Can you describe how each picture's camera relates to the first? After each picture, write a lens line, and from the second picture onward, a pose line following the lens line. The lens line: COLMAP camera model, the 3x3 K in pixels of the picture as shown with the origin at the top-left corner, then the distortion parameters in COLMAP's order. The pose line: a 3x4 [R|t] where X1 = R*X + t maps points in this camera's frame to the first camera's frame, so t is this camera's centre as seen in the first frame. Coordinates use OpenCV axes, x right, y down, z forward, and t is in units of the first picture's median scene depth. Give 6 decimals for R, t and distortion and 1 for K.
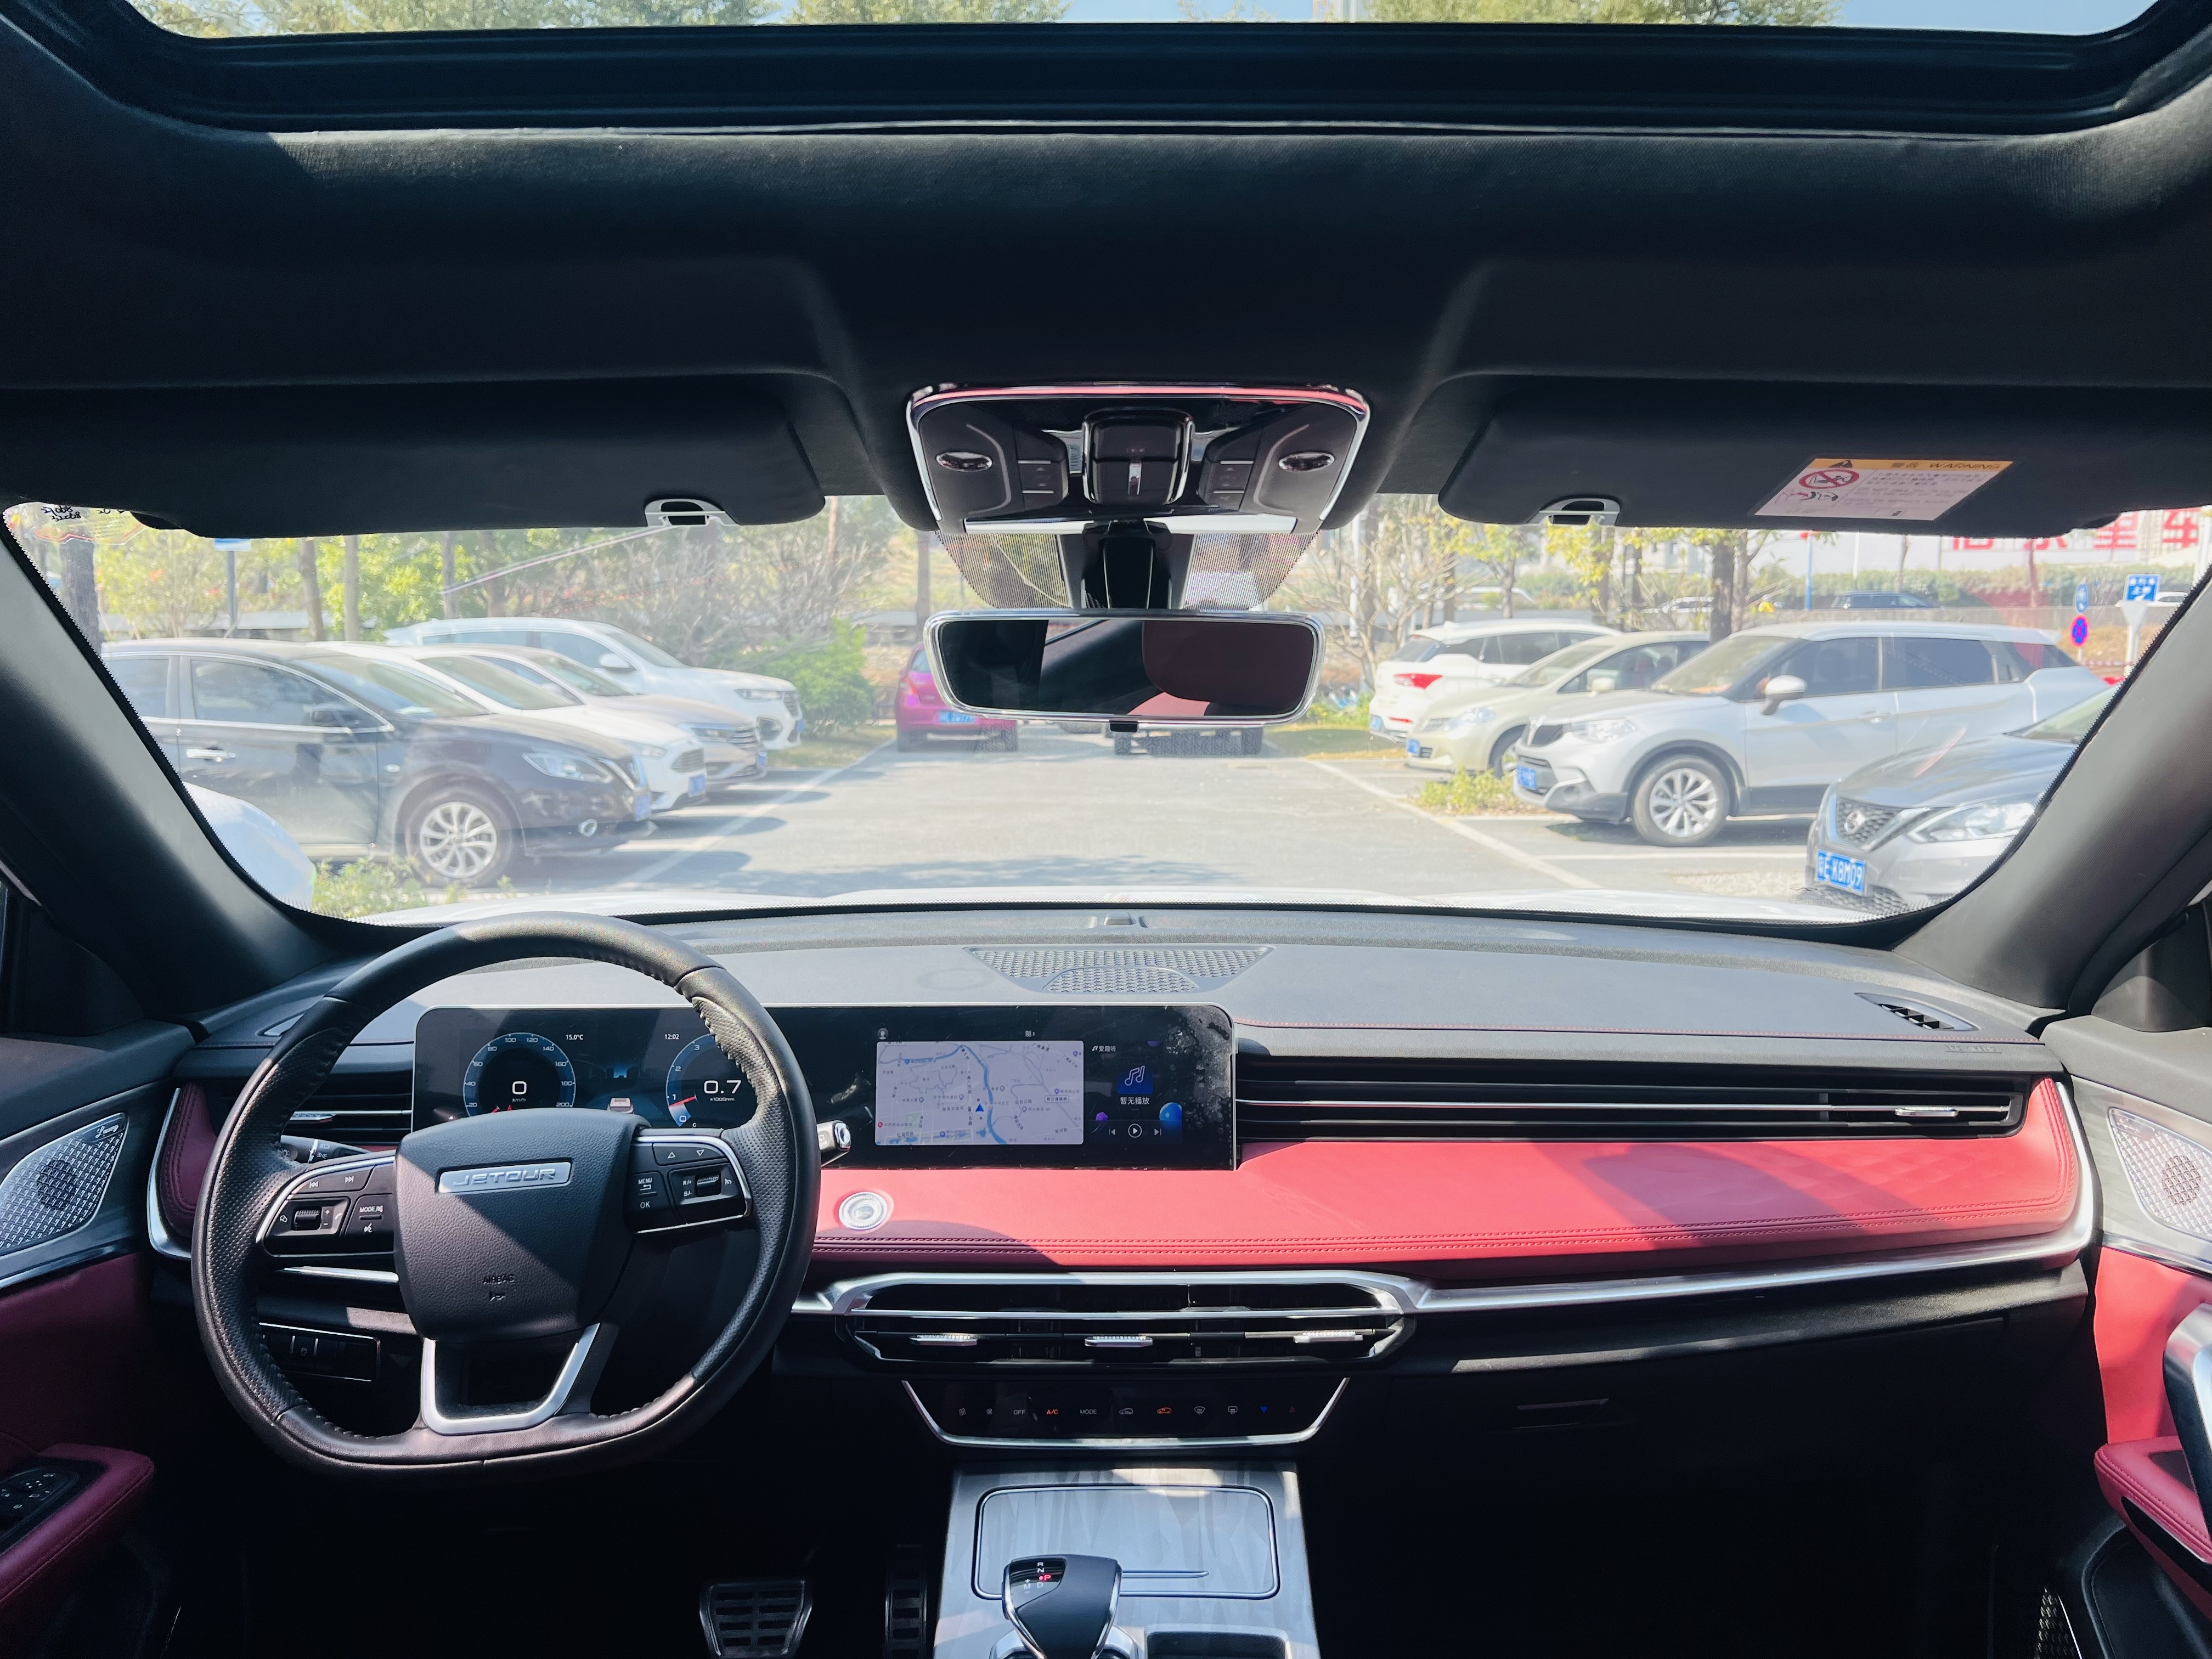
lens RADIAL K [[1684.6, 0, 1114.8], [0, 1684.6, 832.5], [0, 0, 1]] dist [0.058687, -0.080202]
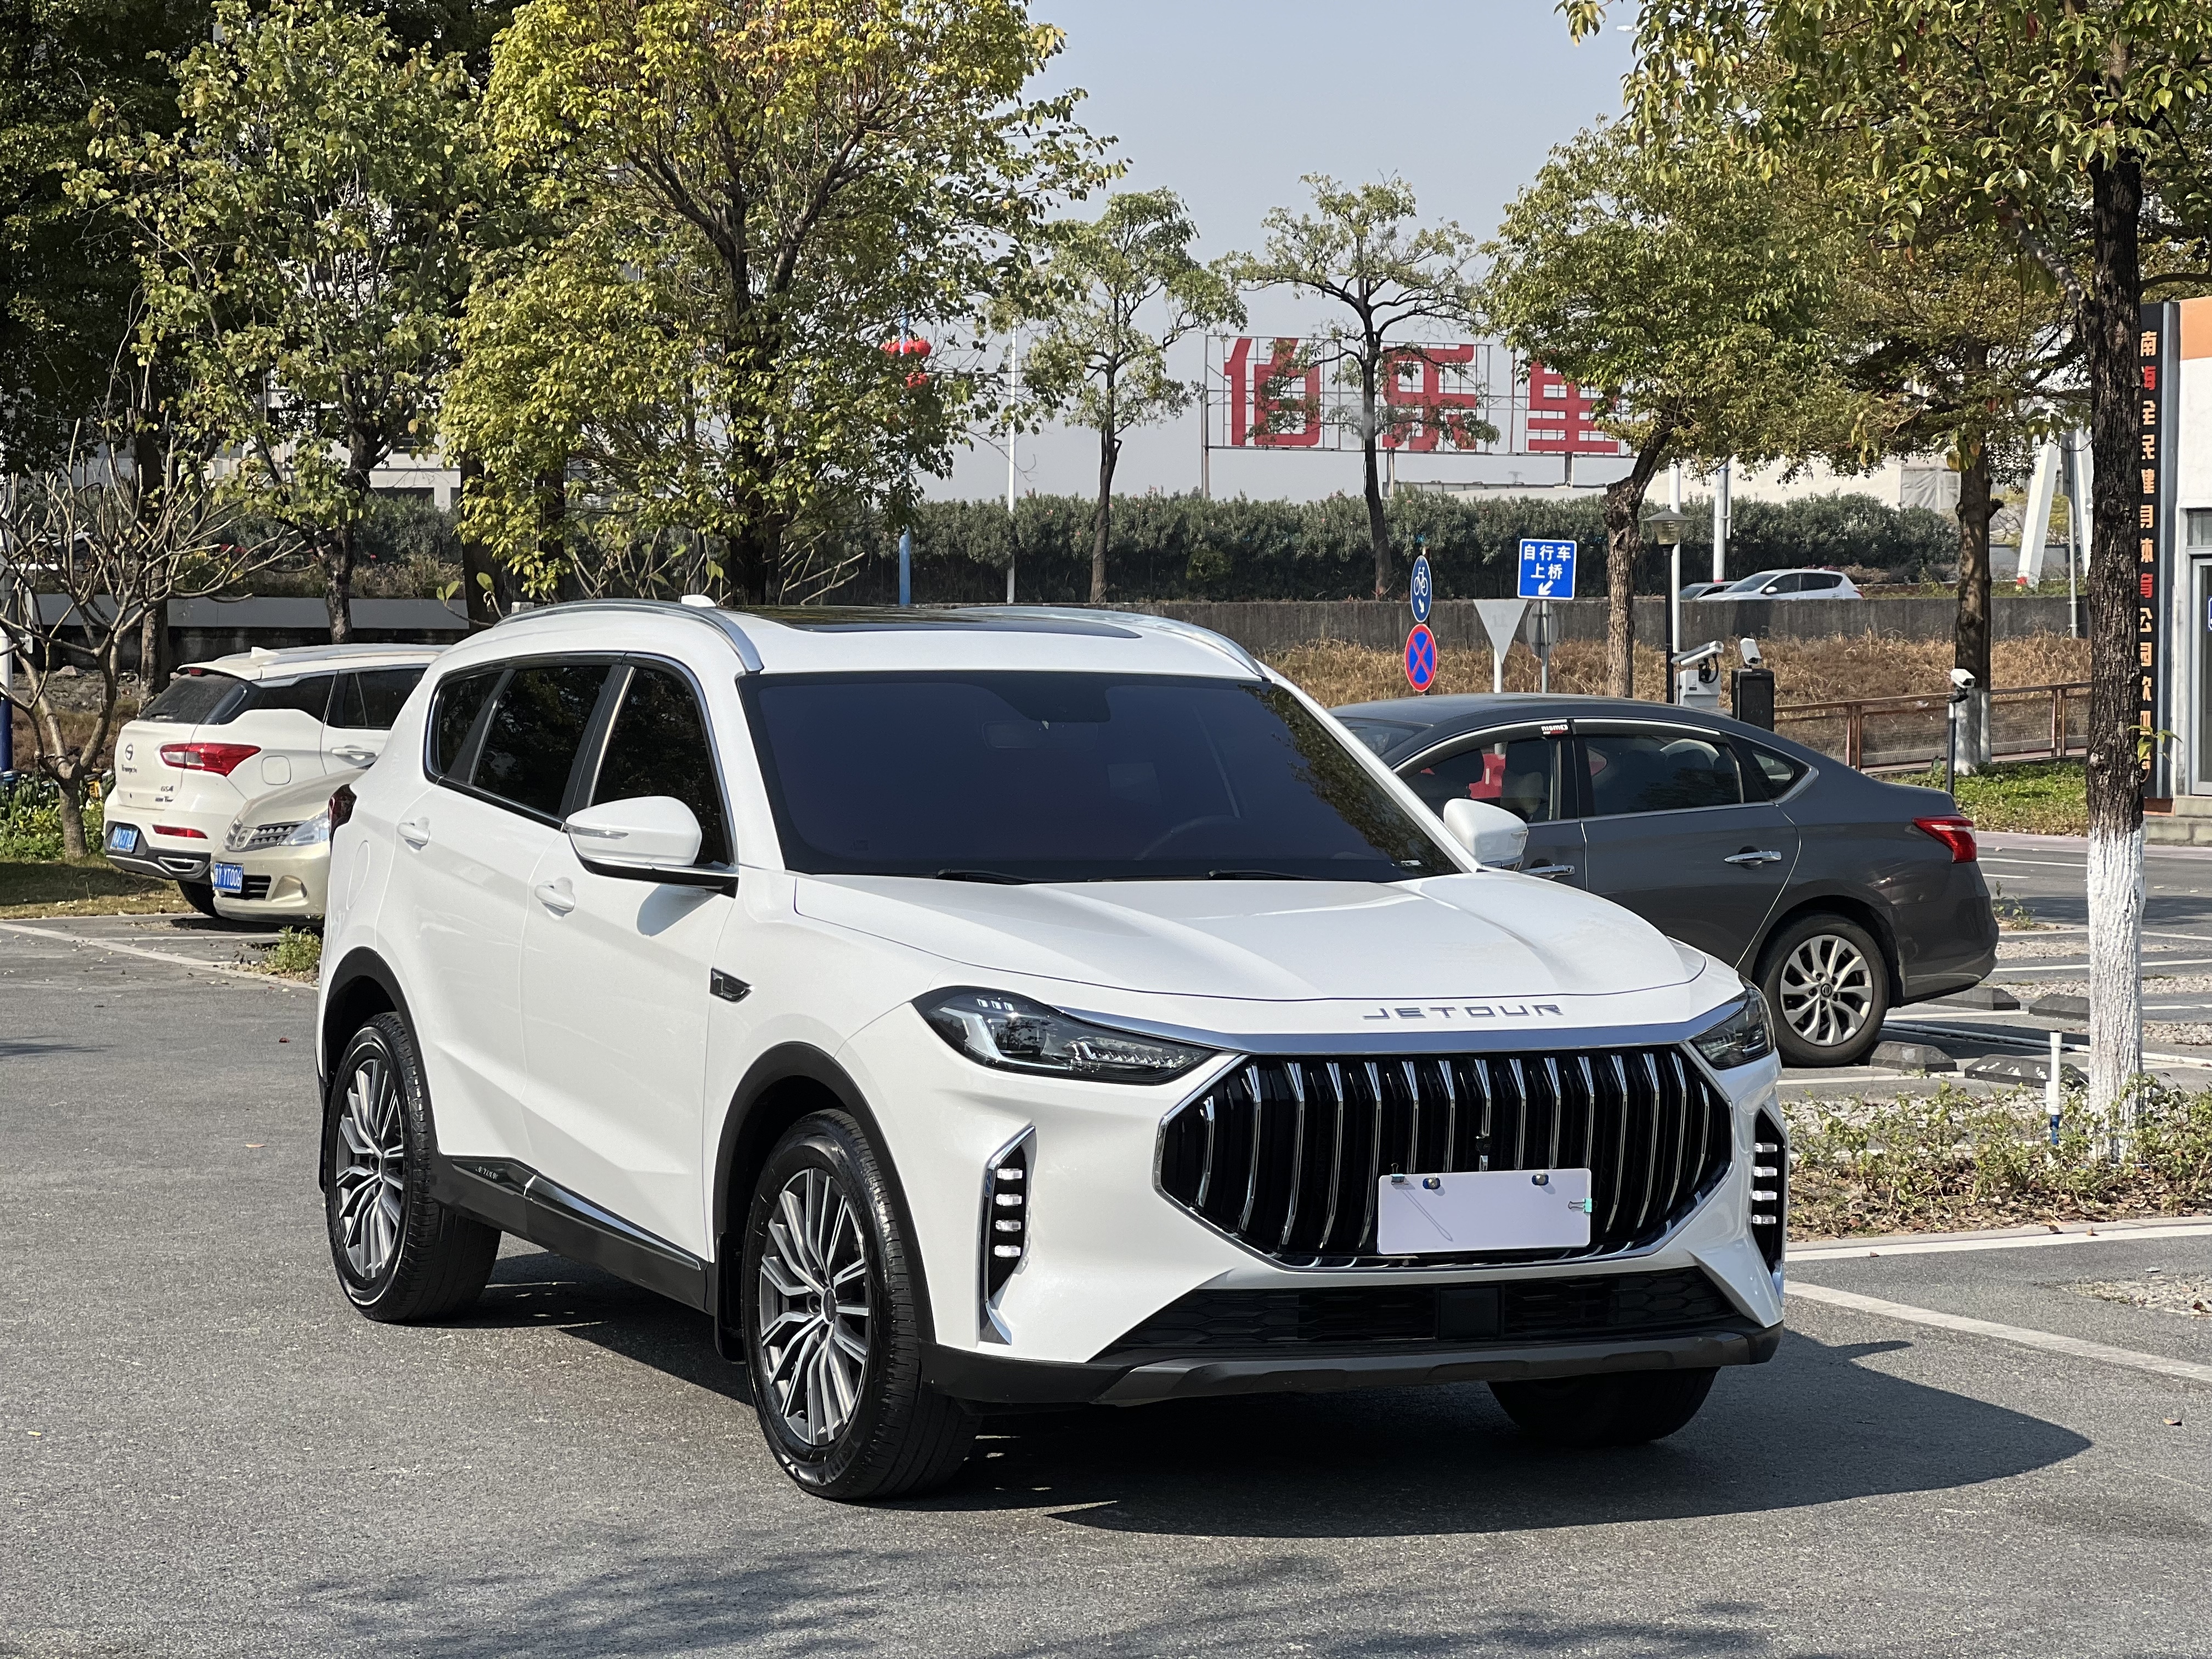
lens RADIAL K [[5167.6, 0, 1106.0], [0, 5167.6, 829.5], [0, 0, 1]] dist [0.419644, -0.361281]
pose [[0.912060, -0.010825, 0.409914, -2.932643], [0.043378, 0.996589, -0.070199, 0.735127], [-0.407756, 0.081807, 0.909419, -7.438325]]
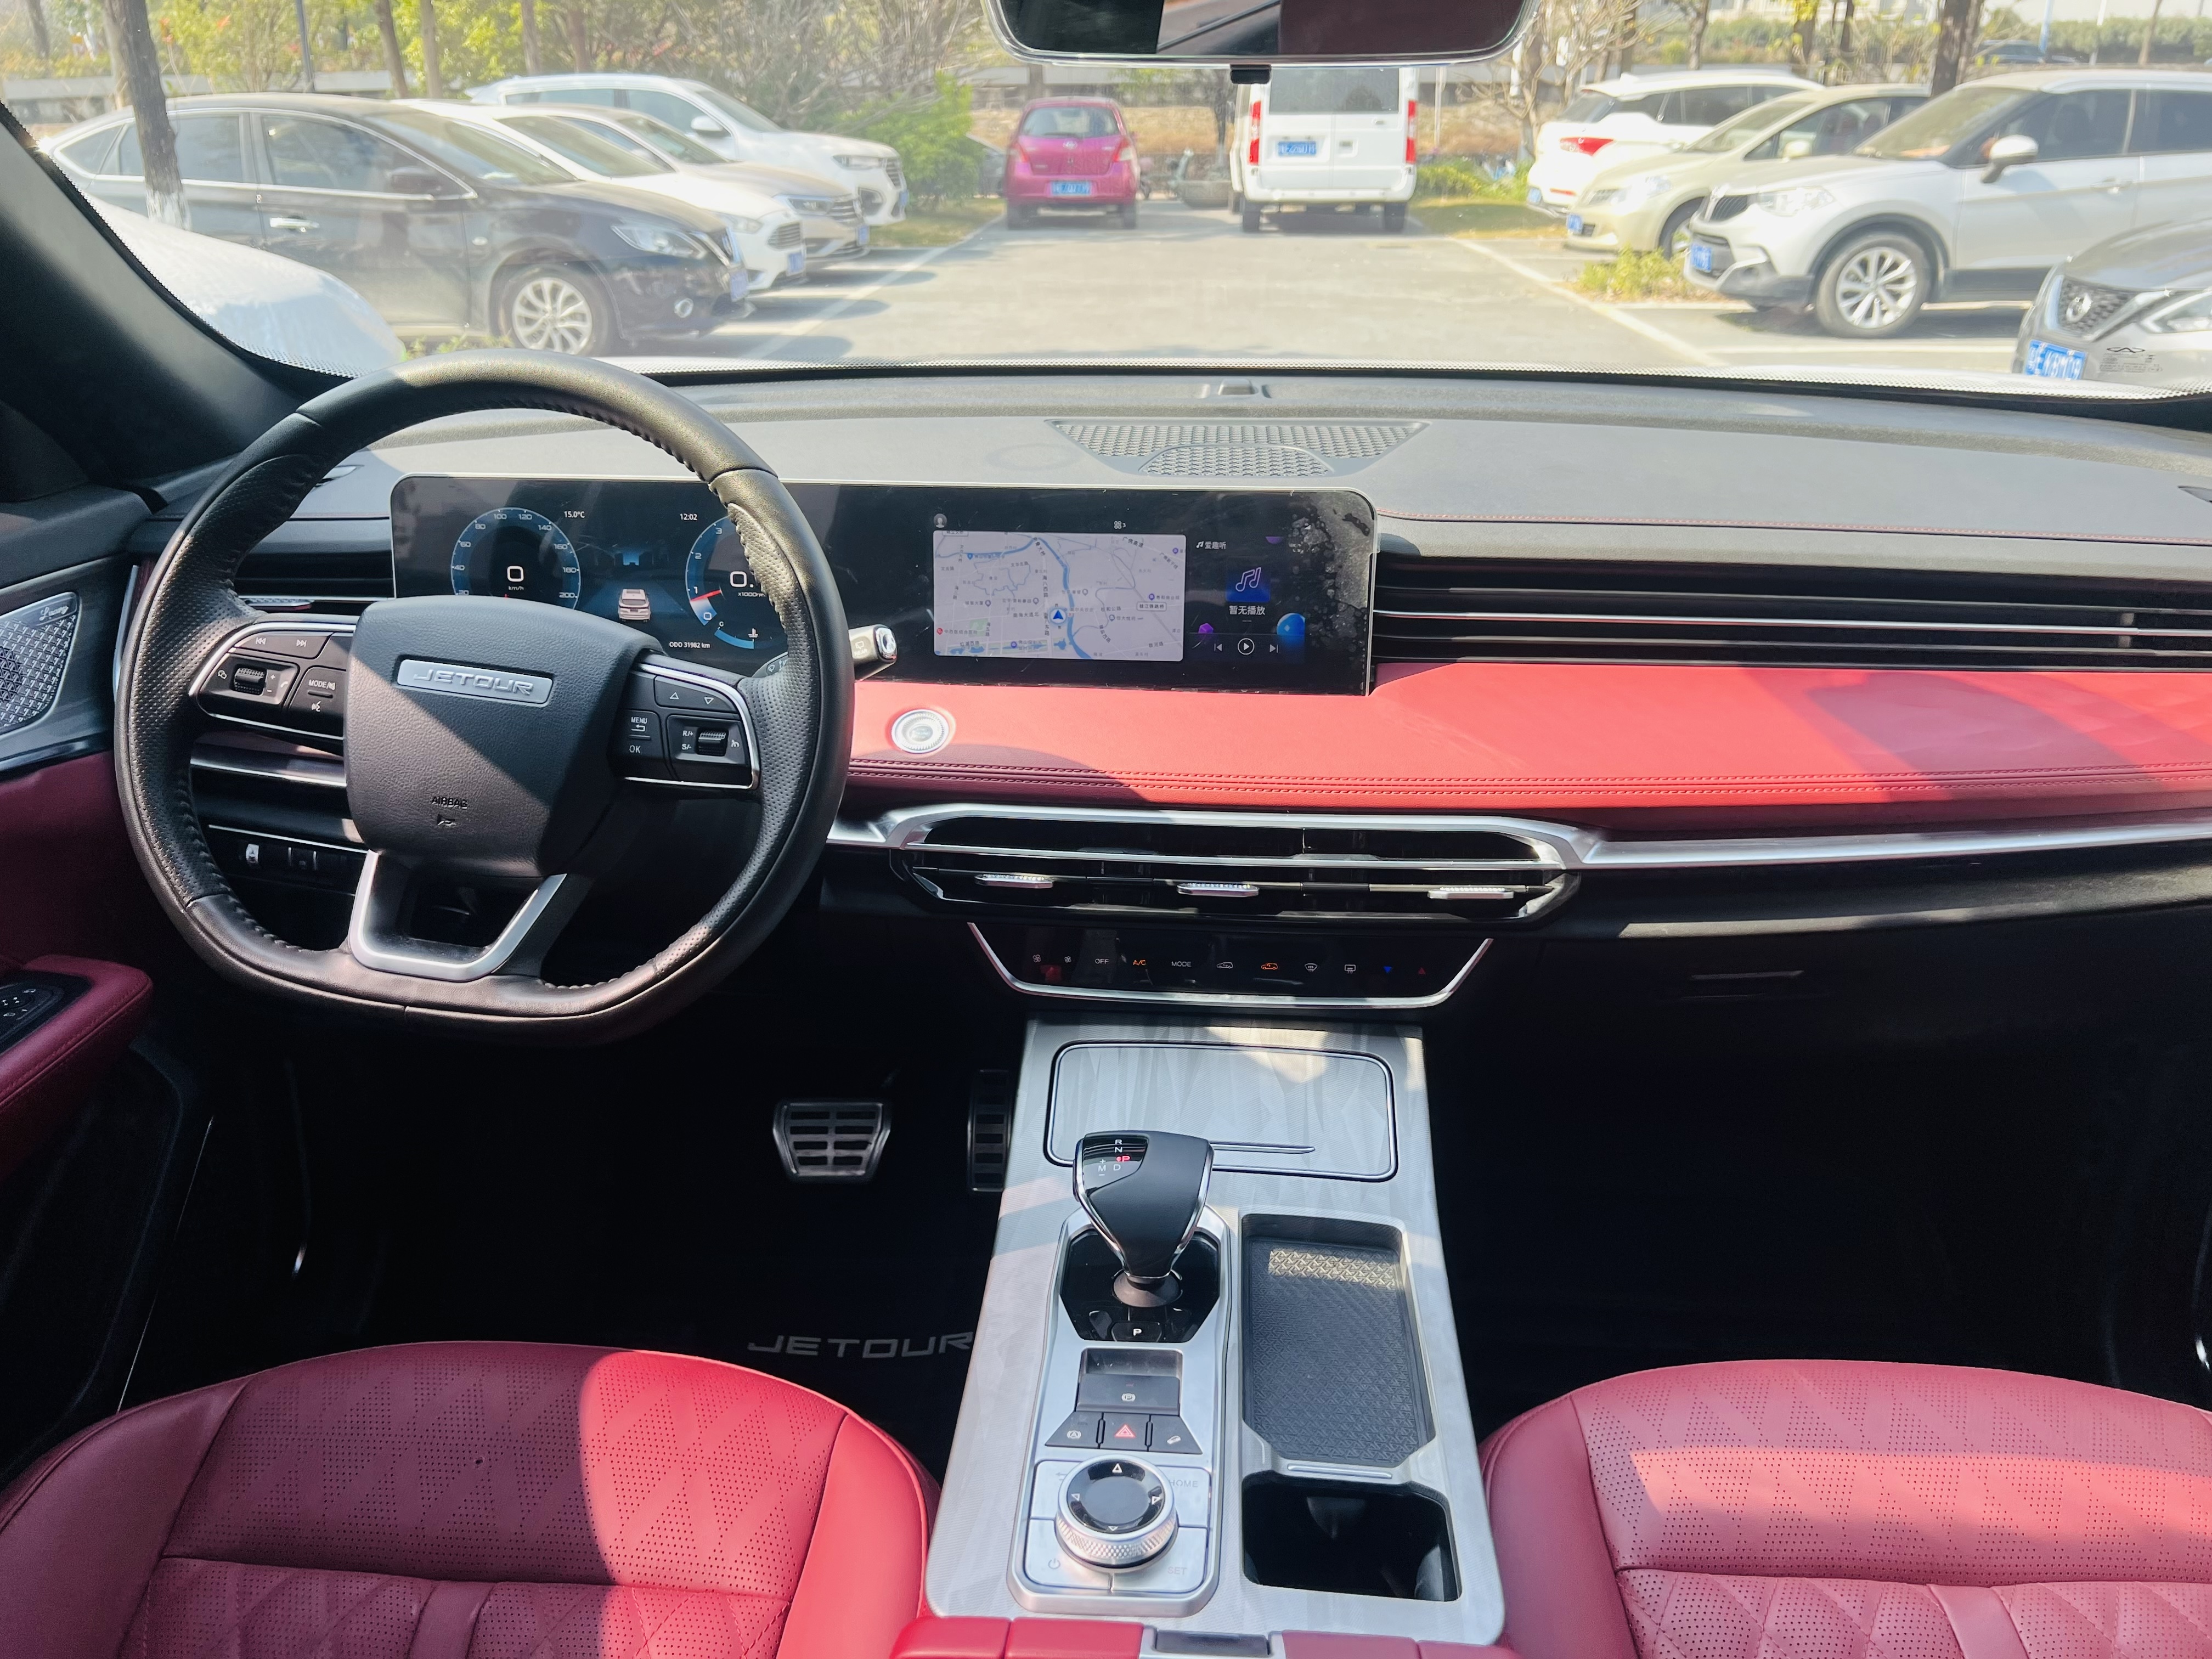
lens RADIAL K [[1694.1, 0, 1091.4], [0, 1694.1, 814.7], [0, 0, 1]] dist [0.060321, -0.075275]
pose [[0.996515, 0.030694, -0.077565, 0.002769], [-0.008067, 0.960944, 0.276624, 0.025510], [0.083026, -0.275034, 0.957843, 0.162231]]
